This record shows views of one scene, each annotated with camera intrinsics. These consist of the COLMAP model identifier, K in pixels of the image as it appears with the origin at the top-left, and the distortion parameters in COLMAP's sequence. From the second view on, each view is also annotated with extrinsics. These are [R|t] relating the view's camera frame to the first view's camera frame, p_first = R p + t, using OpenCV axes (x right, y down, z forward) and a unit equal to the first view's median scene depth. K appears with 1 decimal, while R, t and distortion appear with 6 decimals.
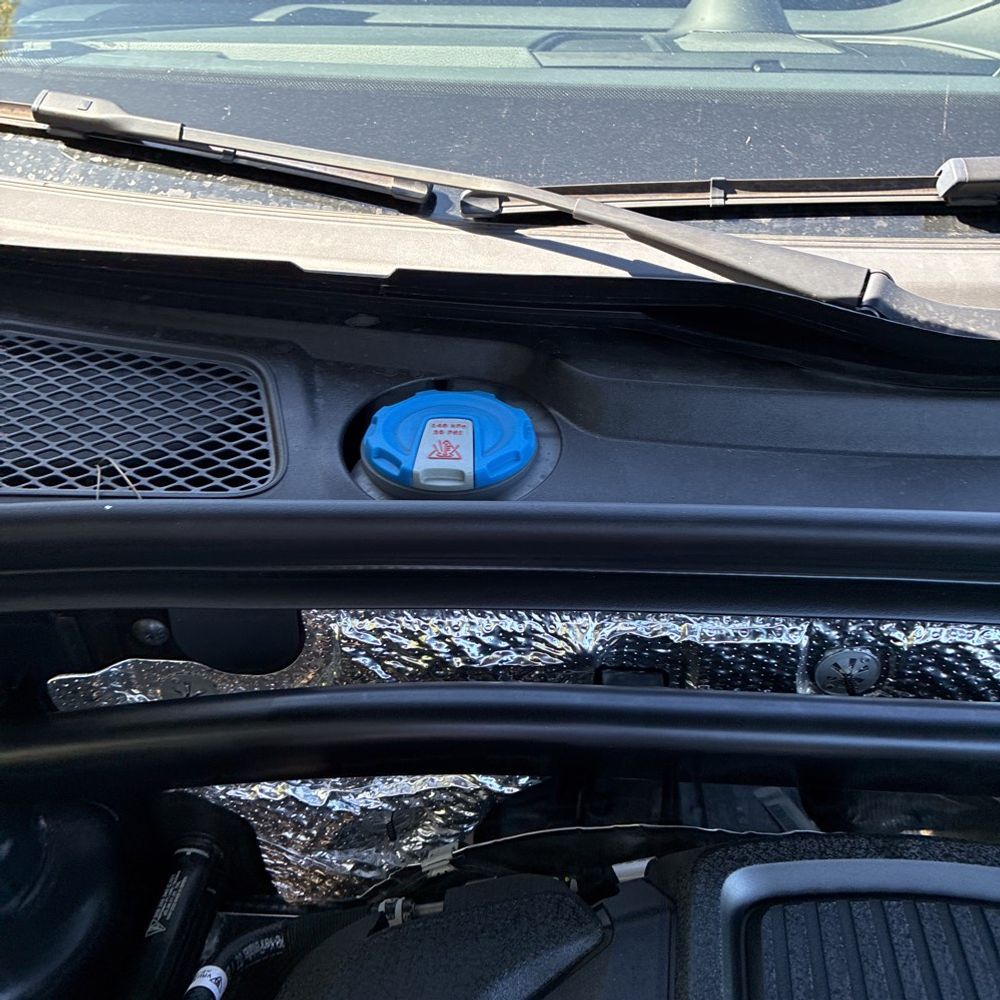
lens RADIAL K [[1012.9, 0, 500.0], [0, 1012.9, 500.0], [0, 0, 1]] dist [0.021264, -0.000033]
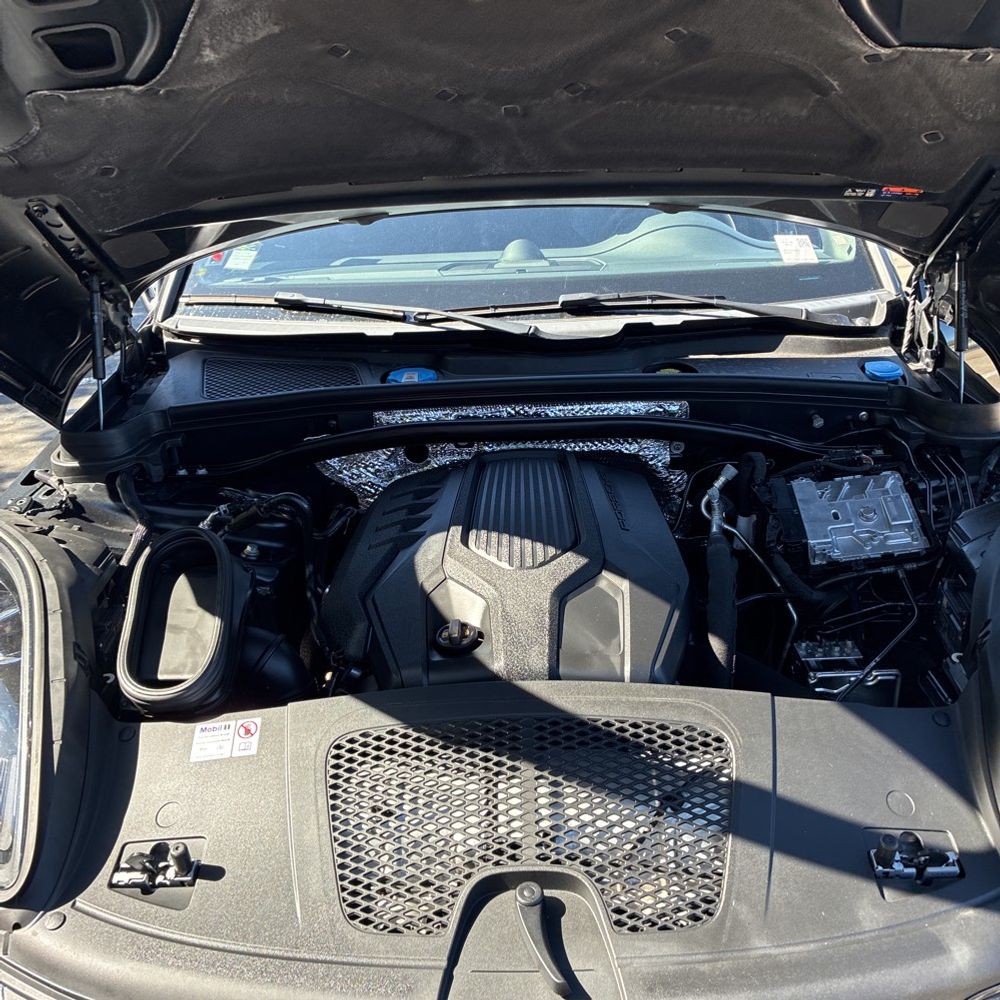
lens RADIAL K [[1012.9, 0, 500.0], [0, 1012.9, 500.0], [0, 0, 1]] dist [0.021264, -0.000033]
pose [[0.998515, -0.054438, 0.002176, 0.190294], [0.053873, 0.980617, -0.188380, 0.873208], [0.008121, 0.188218, 0.982094, -1.987823]]
